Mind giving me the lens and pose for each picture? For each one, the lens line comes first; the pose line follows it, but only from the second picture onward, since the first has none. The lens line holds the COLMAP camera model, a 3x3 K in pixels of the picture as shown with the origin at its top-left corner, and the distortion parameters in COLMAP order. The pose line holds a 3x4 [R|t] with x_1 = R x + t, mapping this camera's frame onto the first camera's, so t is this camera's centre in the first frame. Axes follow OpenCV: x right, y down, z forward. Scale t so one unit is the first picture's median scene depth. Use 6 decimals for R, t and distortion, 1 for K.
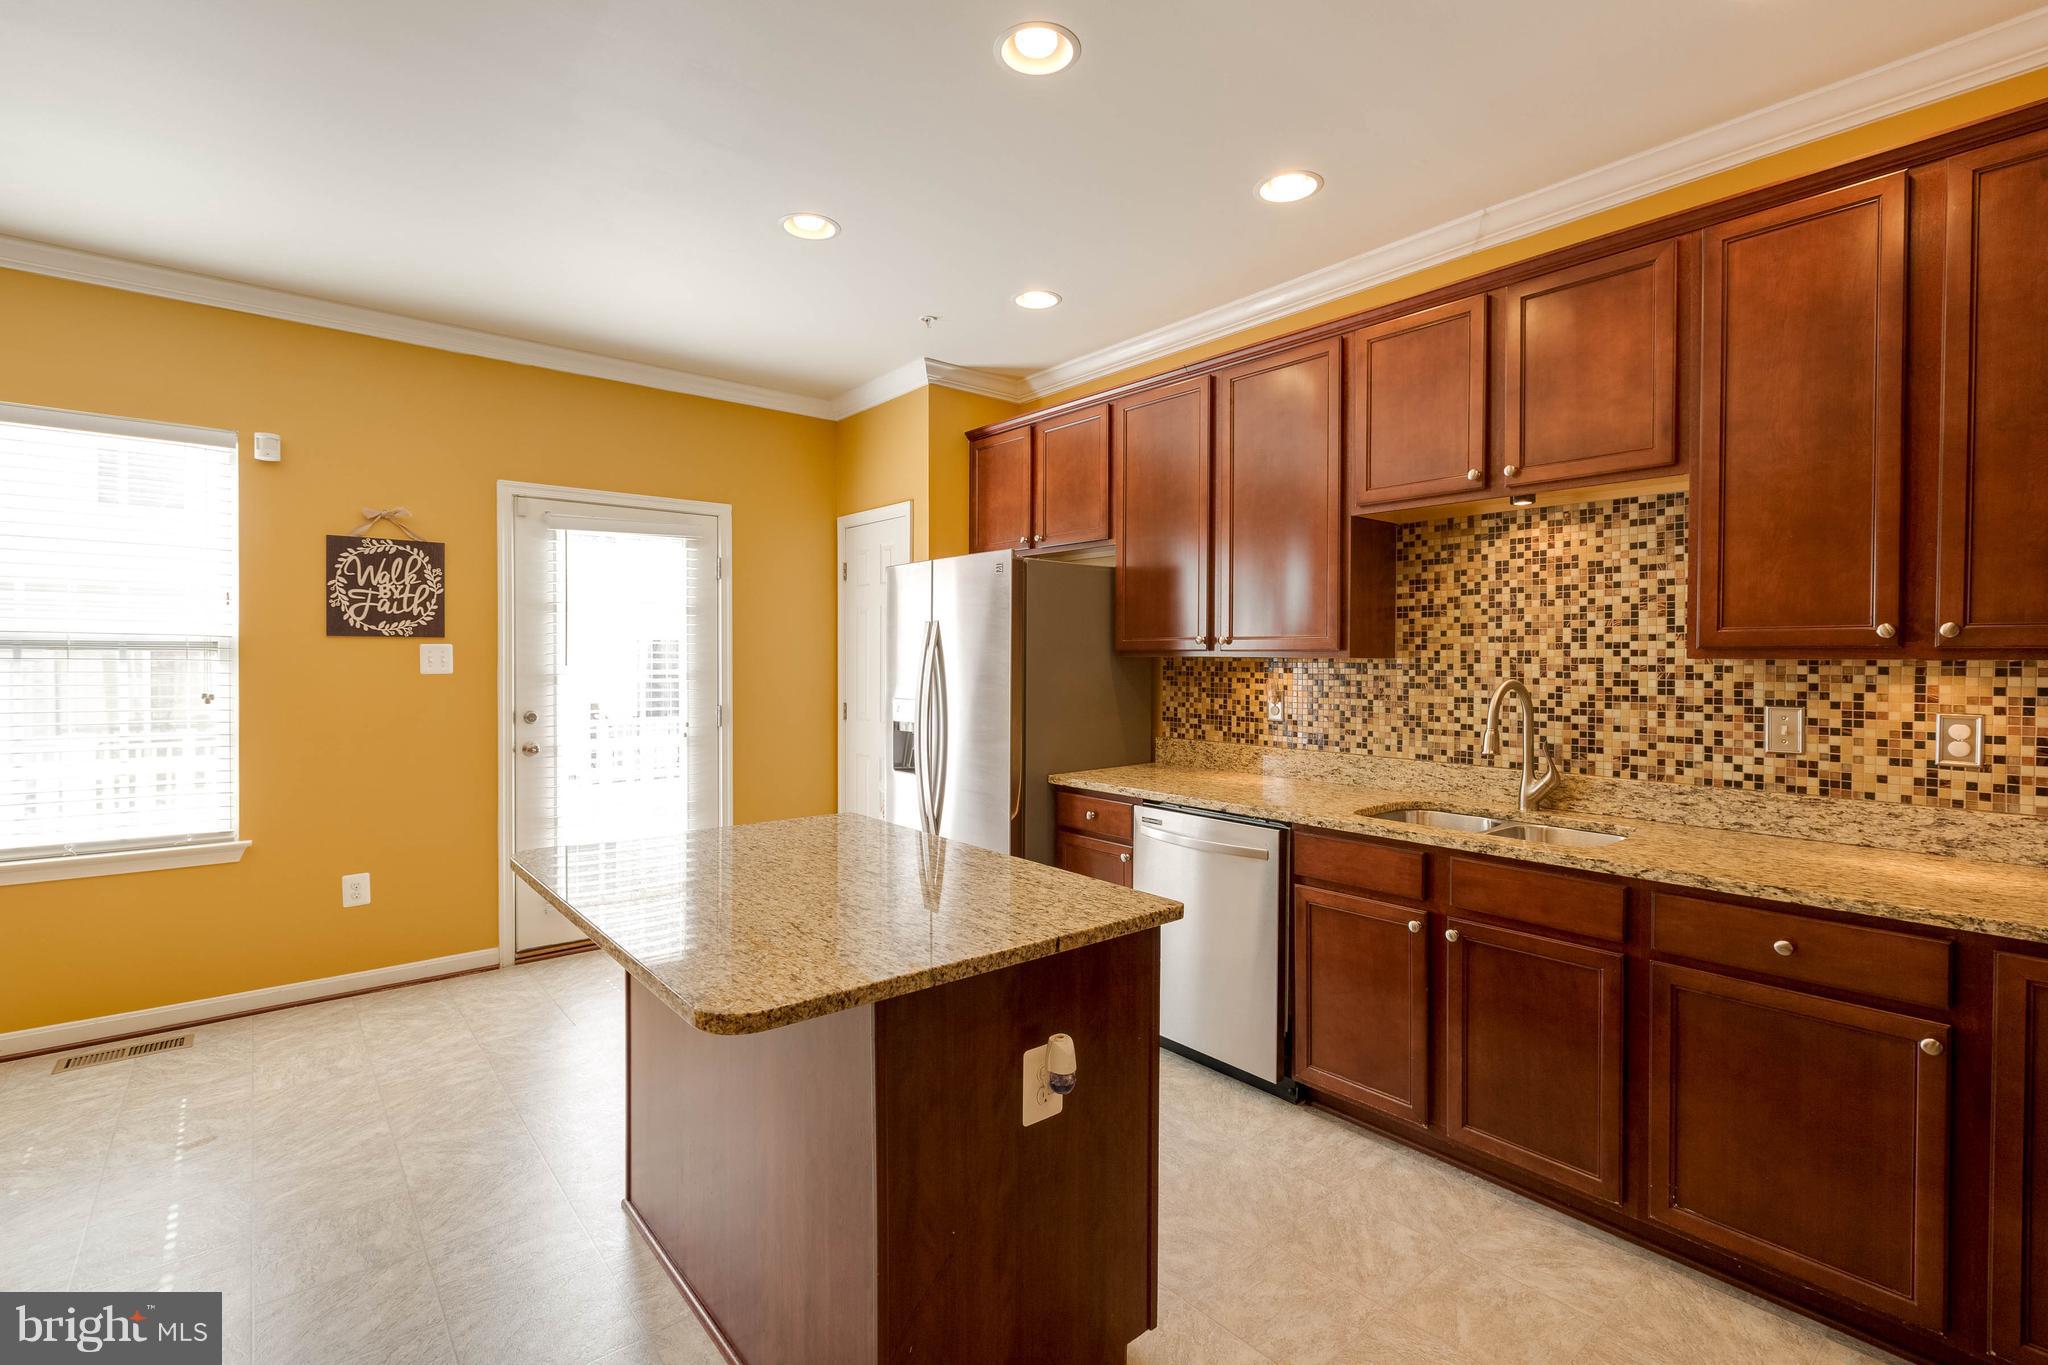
lens RADIAL K [[929.7, 0, 1028.1], [0, 929.7, 669.0], [0, 0, 1]] dist [-0.001786, -0.000290]
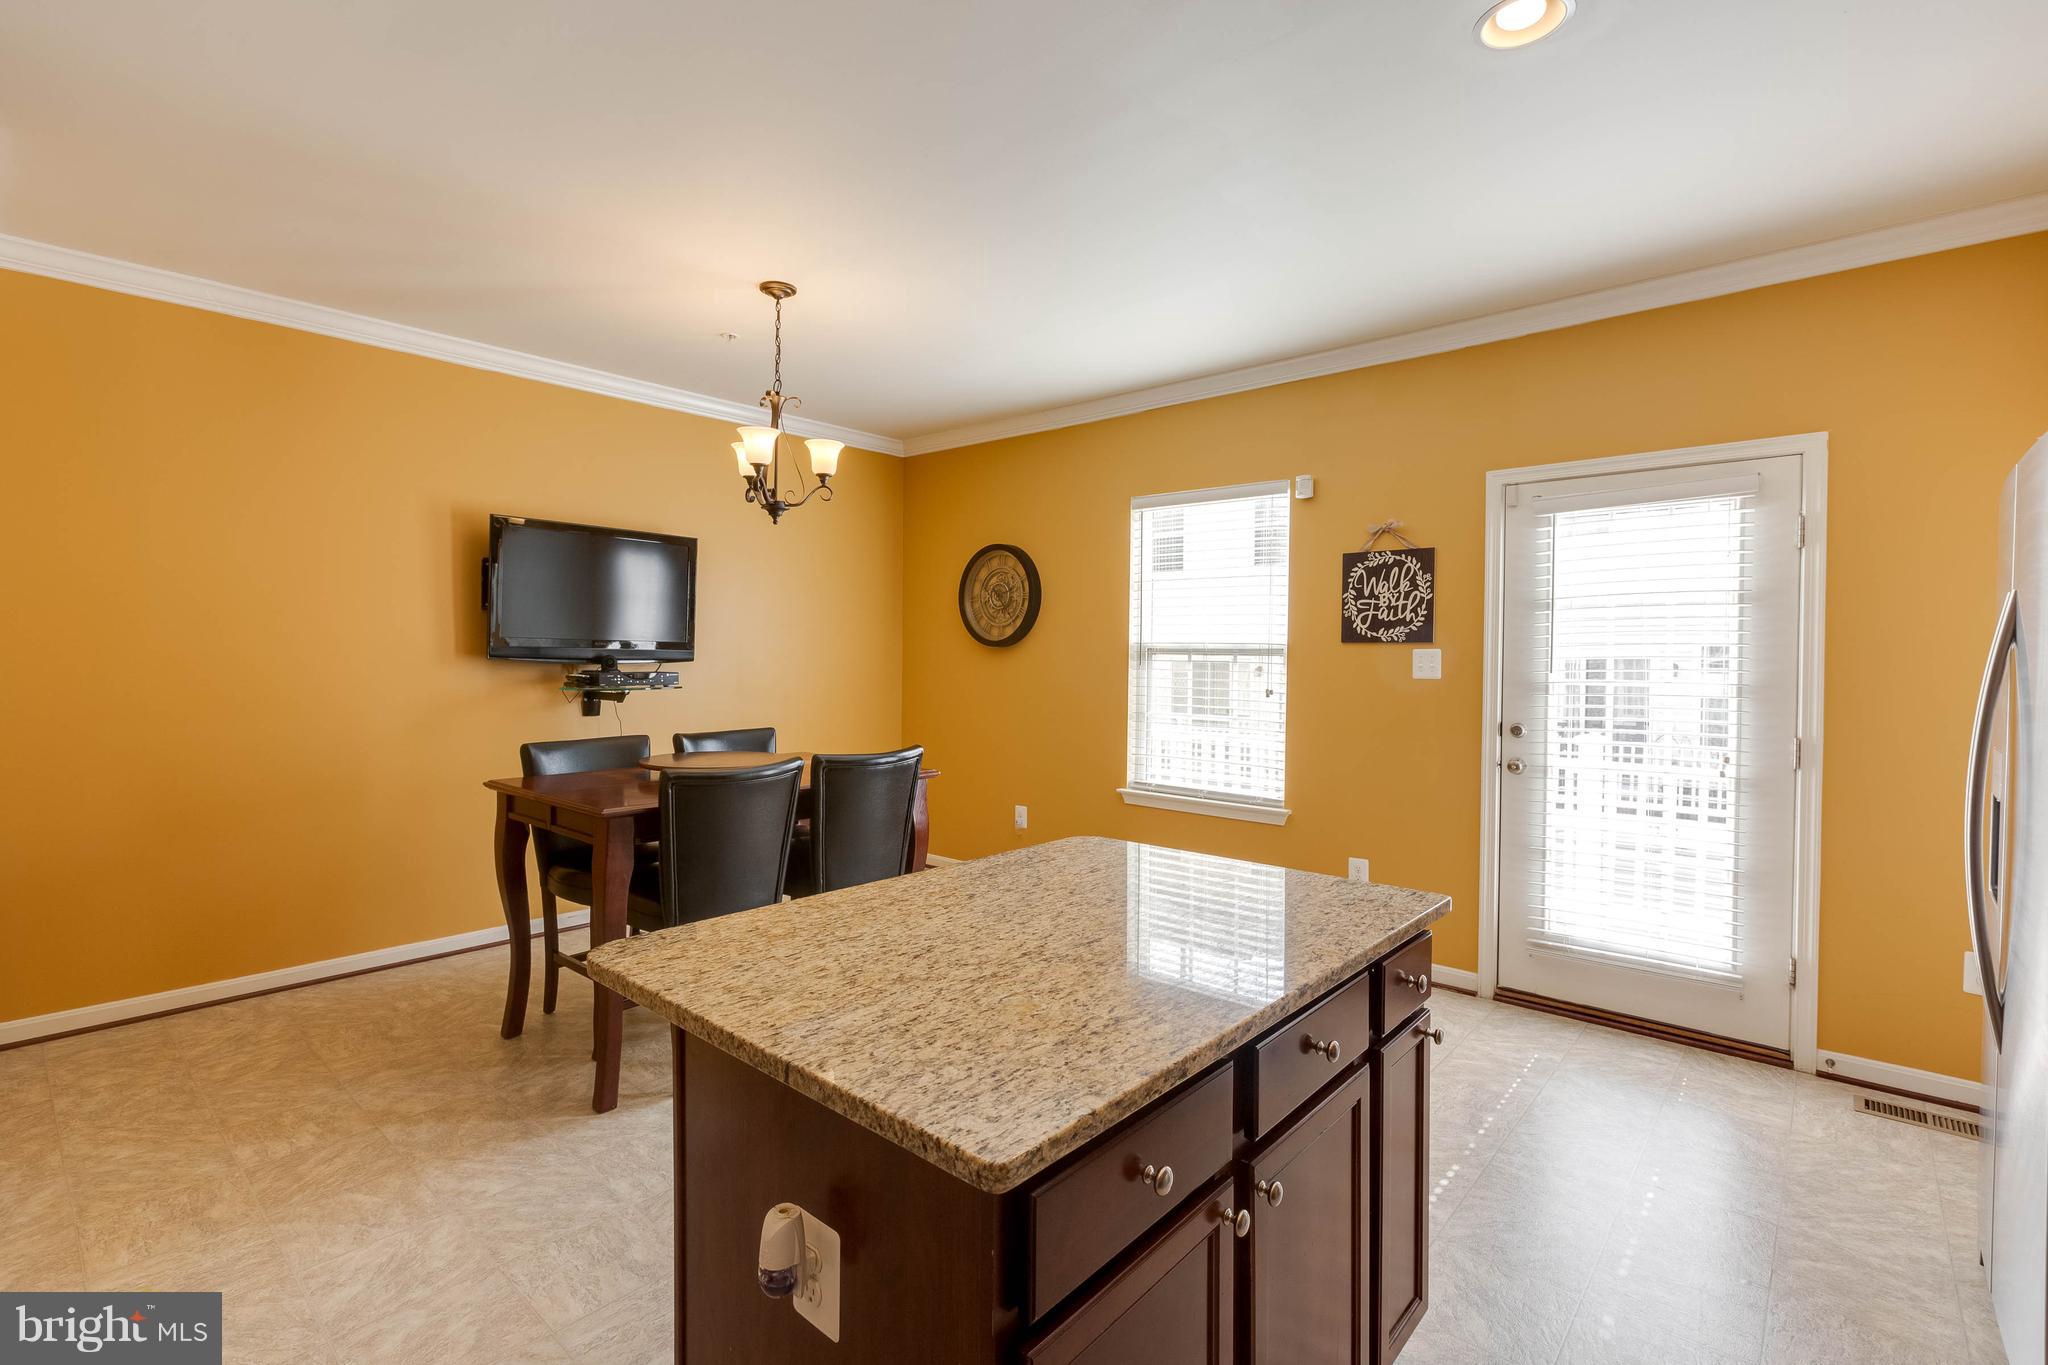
lens RADIAL K [[929.7, 0, 1028.1], [0, 929.7, 669.0], [0, 0, 1]] dist [-0.001786, -0.000290]
pose [[0.152415, 0.011706, -0.988247, 0.412202], [-0.021655, 0.999729, 0.008502, -0.006492], [0.988079, 0.020105, 0.152627, 0.597907]]
